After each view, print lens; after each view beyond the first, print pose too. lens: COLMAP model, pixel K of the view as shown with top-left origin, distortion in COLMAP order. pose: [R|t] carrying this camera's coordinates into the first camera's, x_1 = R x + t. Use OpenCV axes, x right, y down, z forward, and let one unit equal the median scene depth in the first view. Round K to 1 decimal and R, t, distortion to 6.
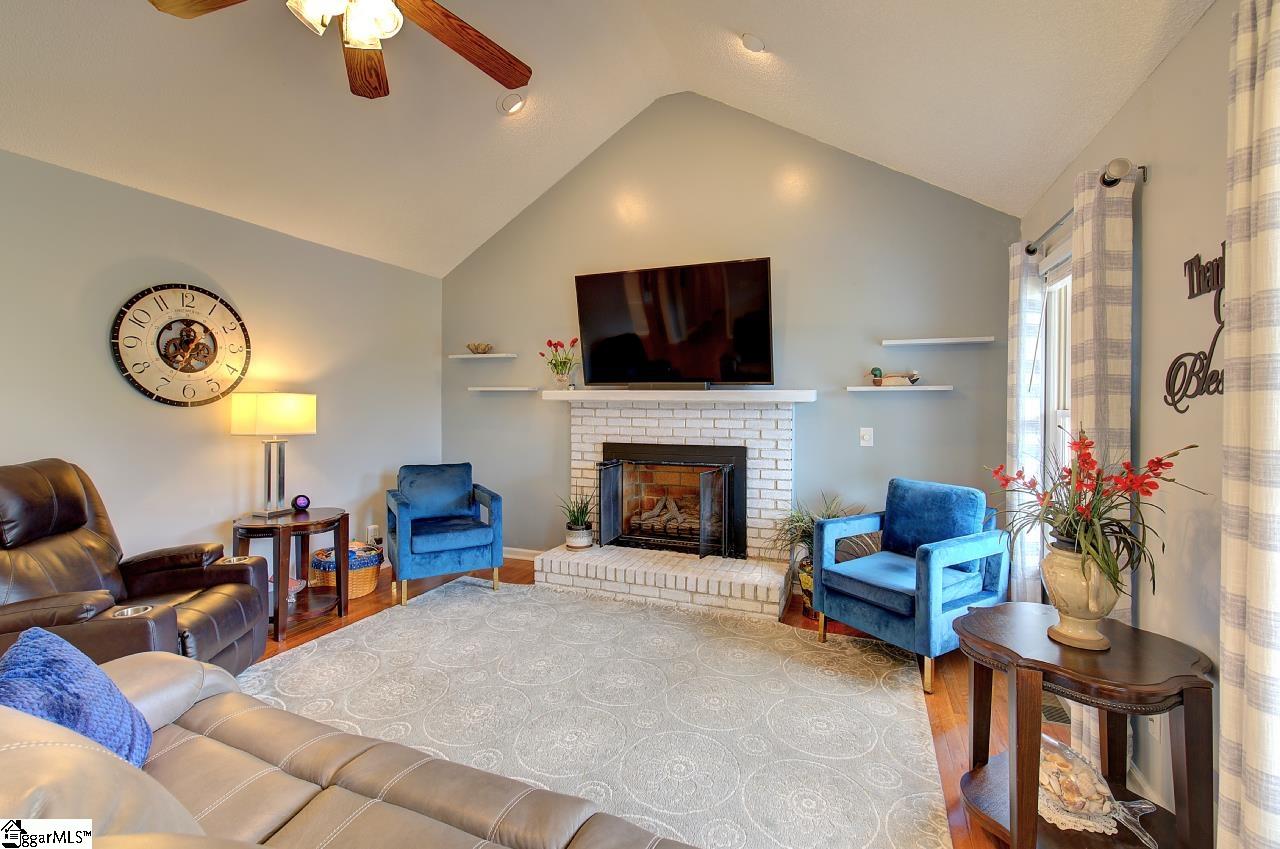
lens RADIAL K [[552.8, 0, 628.5], [0, 552.8, 396.3], [0, 0, 1]] dist [-0.001348, 0.001471]
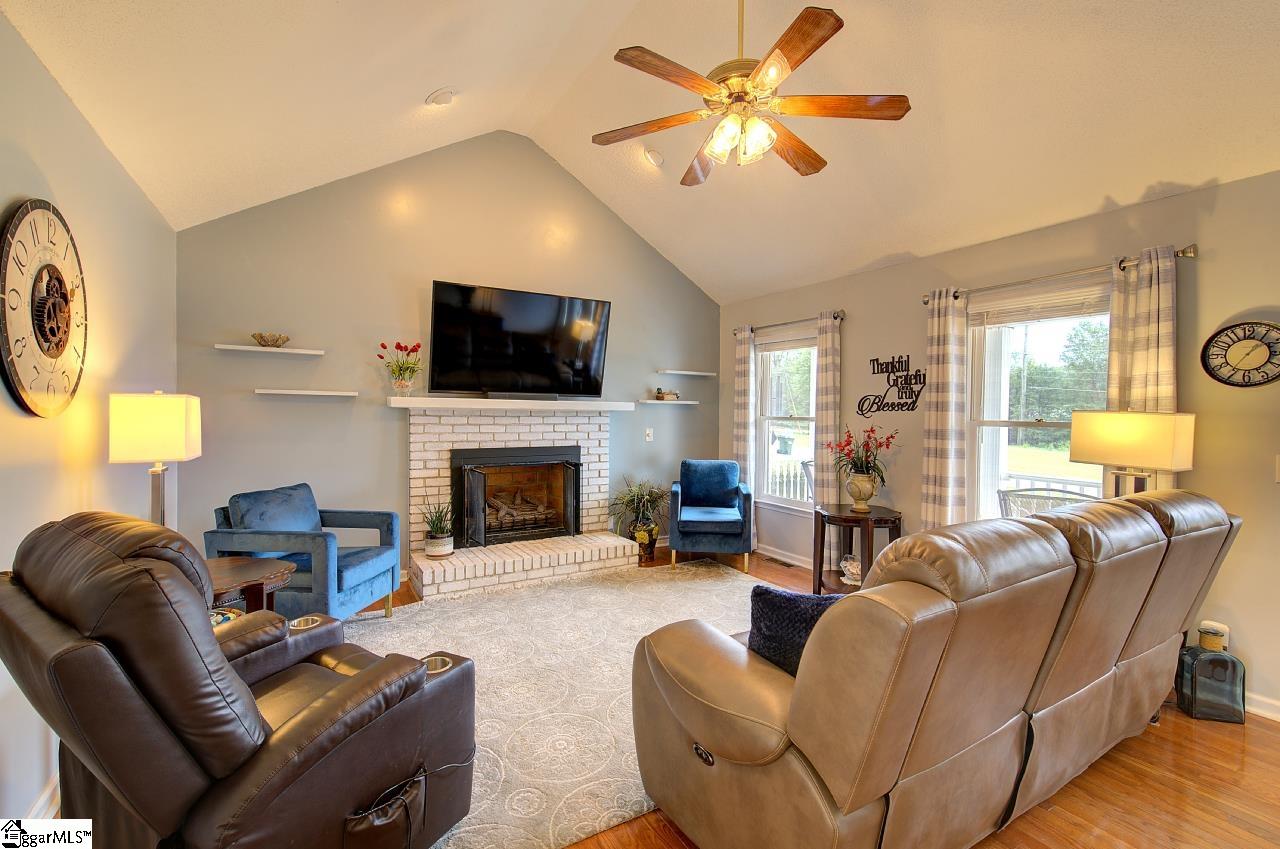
lens RADIAL K [[552.8, 0, 640.3], [0, 552.8, 409.2], [0, 0, 1]] dist [-0.001348, 0.001471]
pose [[0.595980, 0.005287, 0.802982, -0.742747], [-0.018276, 0.999809, 0.006982, -0.004090], [-0.802791, -0.018837, 0.595963, 0.140182]]
